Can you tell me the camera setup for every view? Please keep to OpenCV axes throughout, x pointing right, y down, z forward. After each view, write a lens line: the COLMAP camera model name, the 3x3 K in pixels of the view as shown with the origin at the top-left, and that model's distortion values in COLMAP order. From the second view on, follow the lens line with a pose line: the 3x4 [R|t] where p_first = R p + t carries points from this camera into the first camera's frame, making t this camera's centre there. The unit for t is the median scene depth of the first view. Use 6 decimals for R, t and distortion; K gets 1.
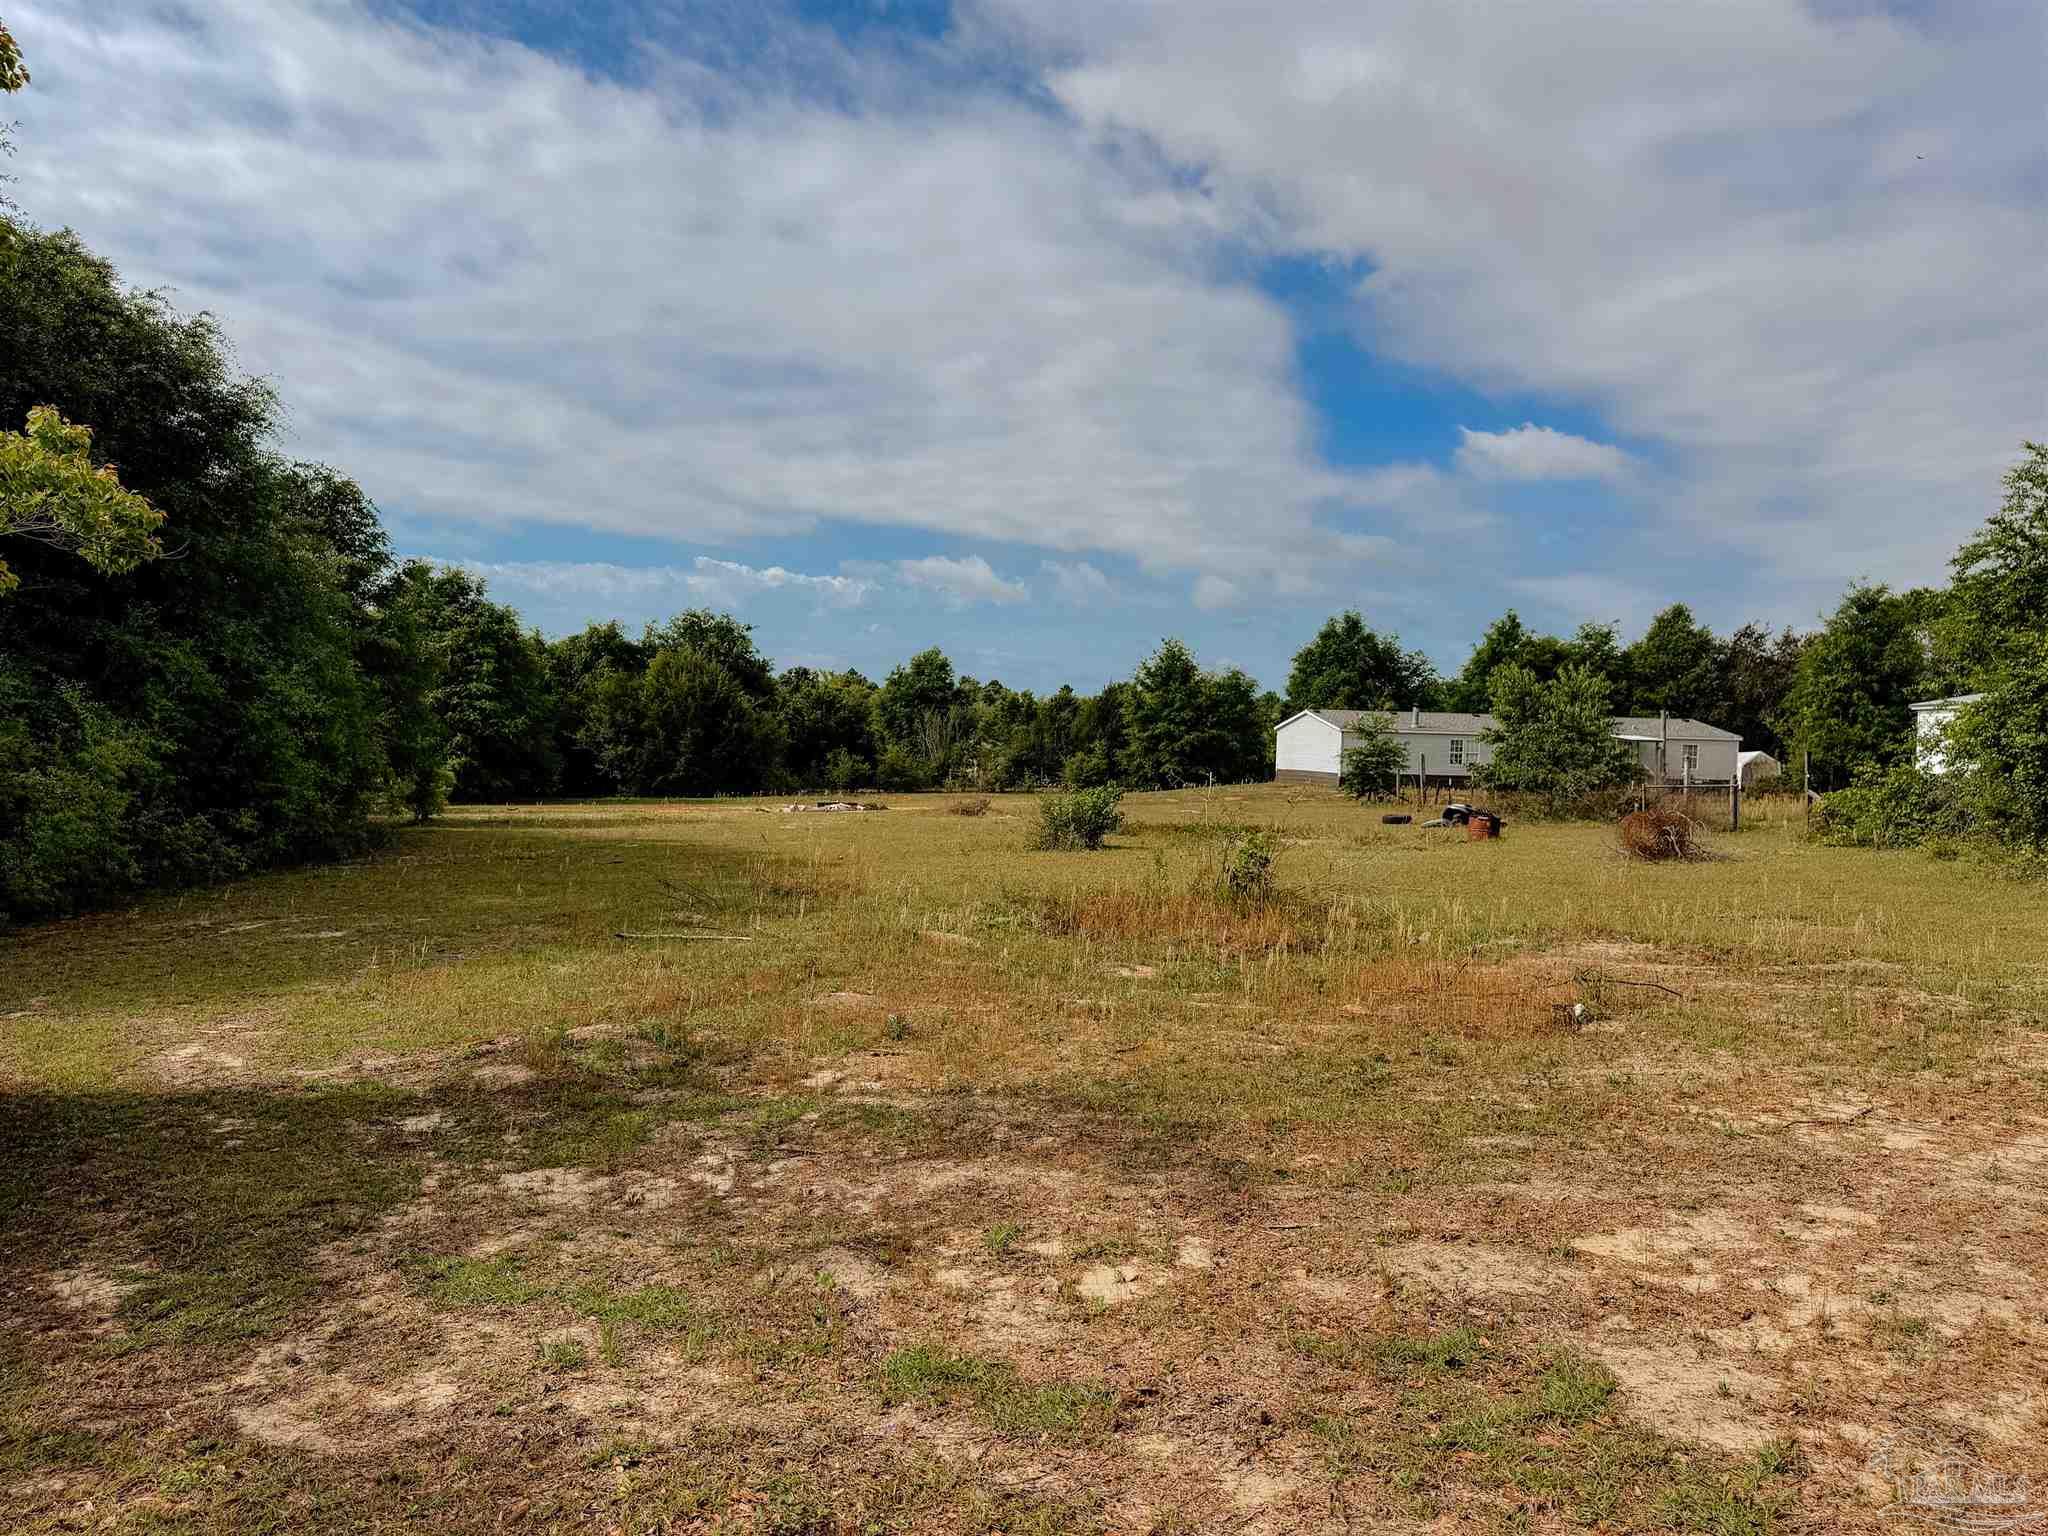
lens RADIAL K [[1442.7, 0, 1024.0], [0, 1442.7, 768.0], [0, 0, 1]] dist [0.078354, -0.106283]
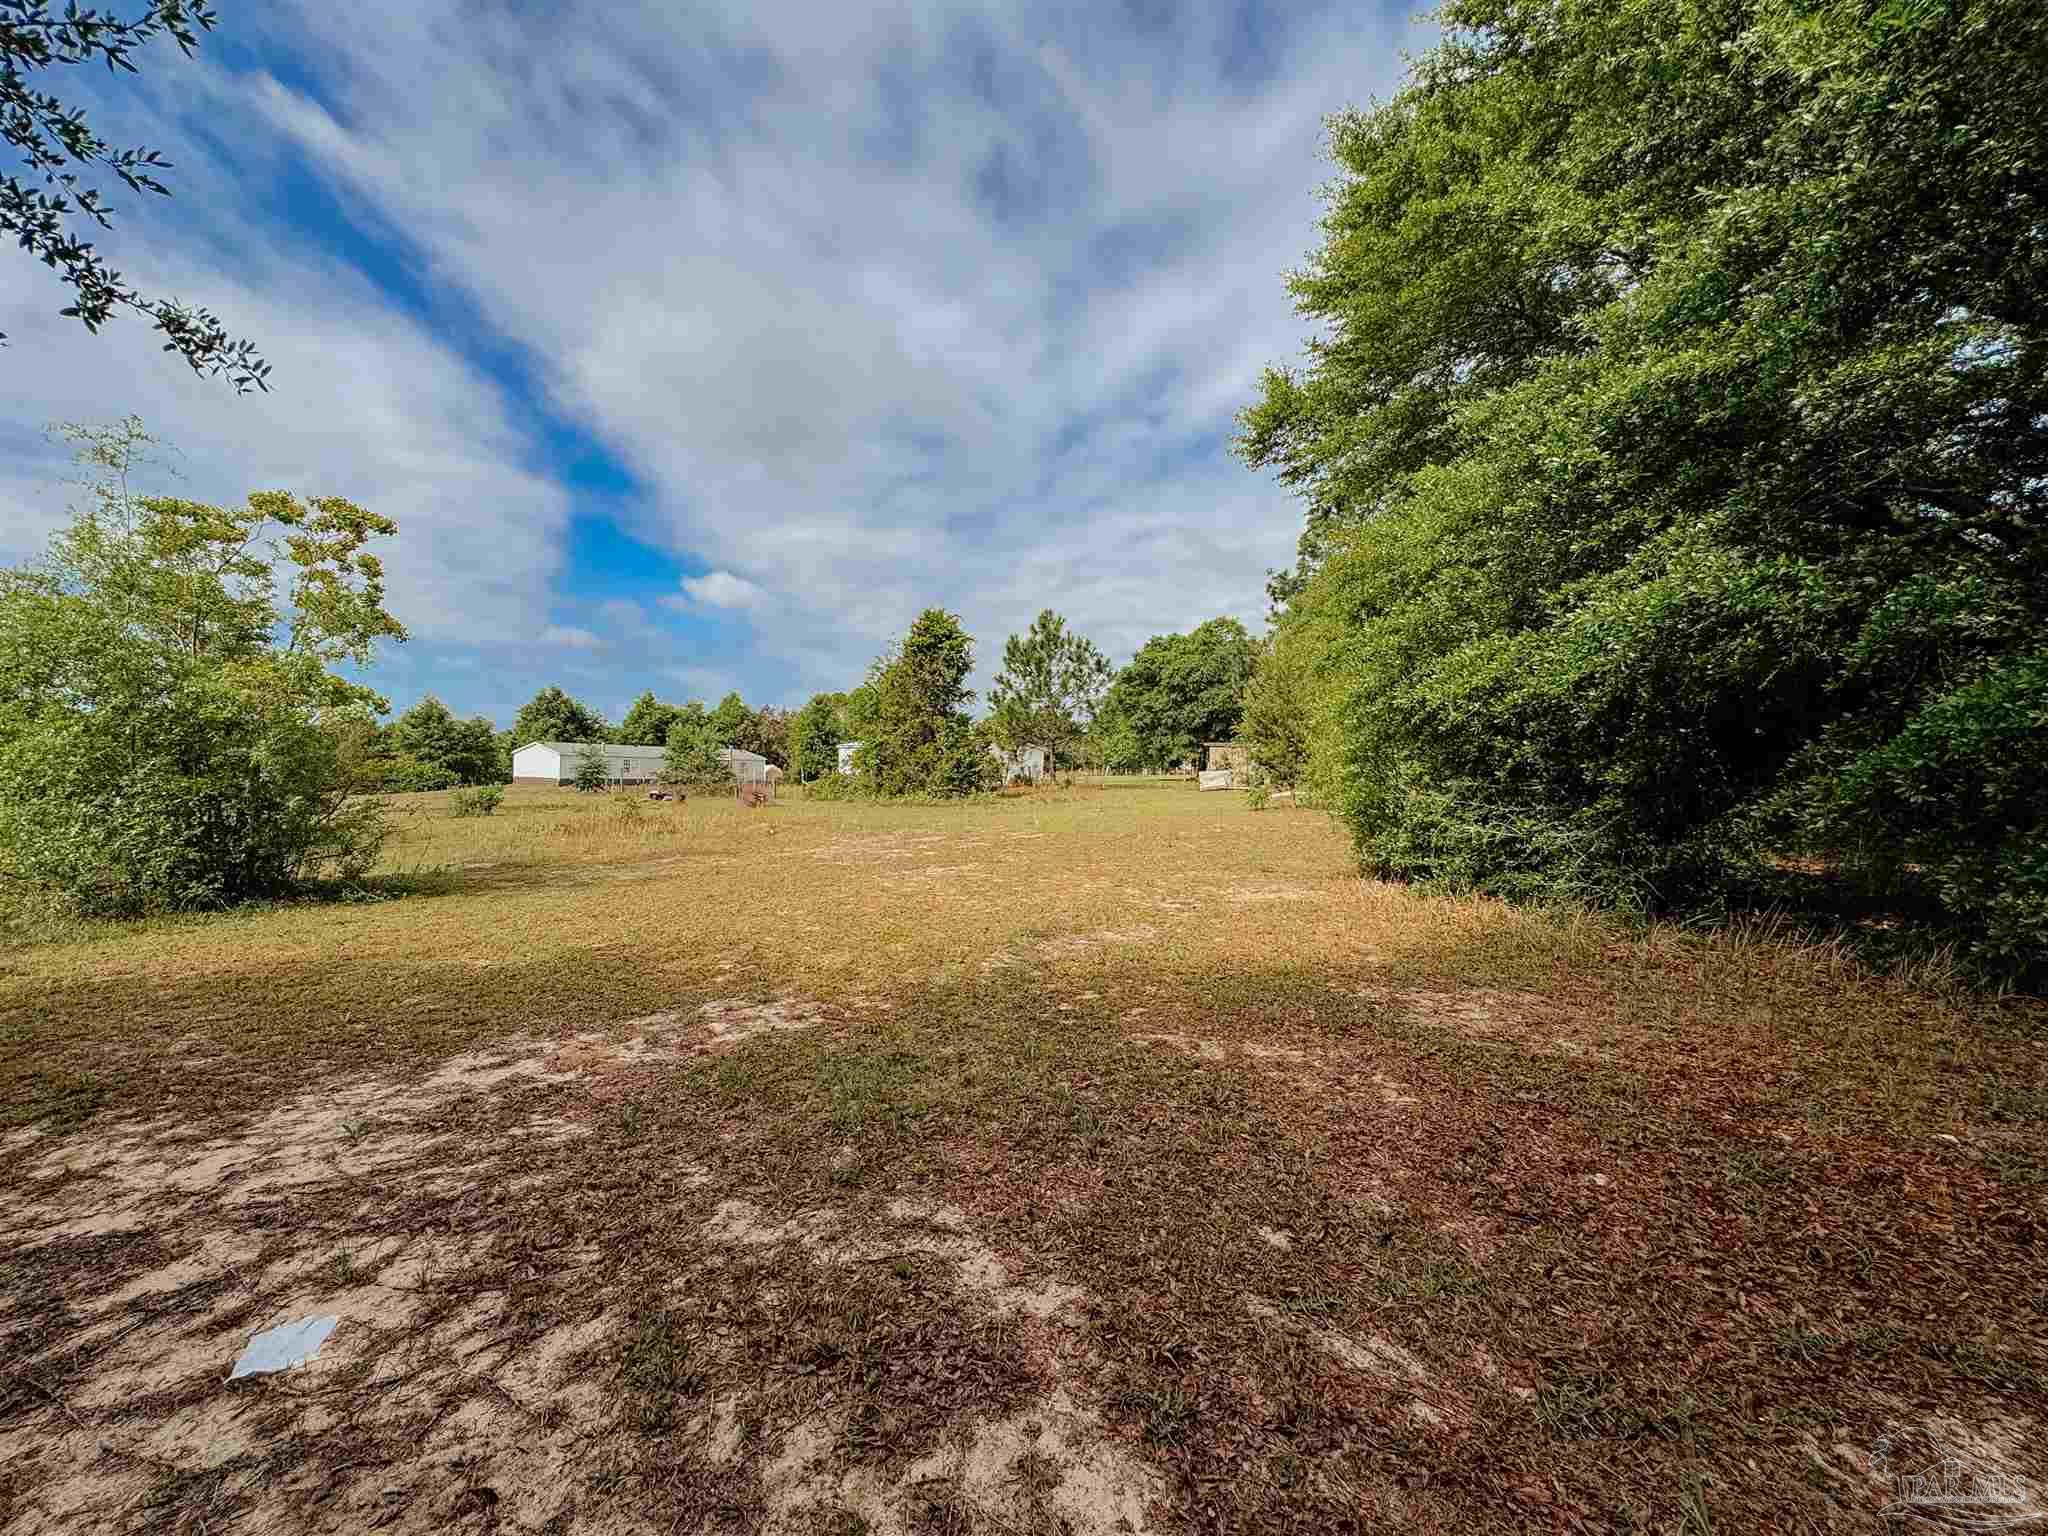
lens RADIAL K [[819.6, 0, 1024.0], [0, 819.6, 768.0], [0, 0, 1]] dist [0.000415, 0.000004]
pose [[0.716015, -0.005846, 0.698061, -0.091409], [0.011494, 0.999928, -0.003416, 0.001104], [-0.697991, 0.010469, 0.716030, -0.143527]]
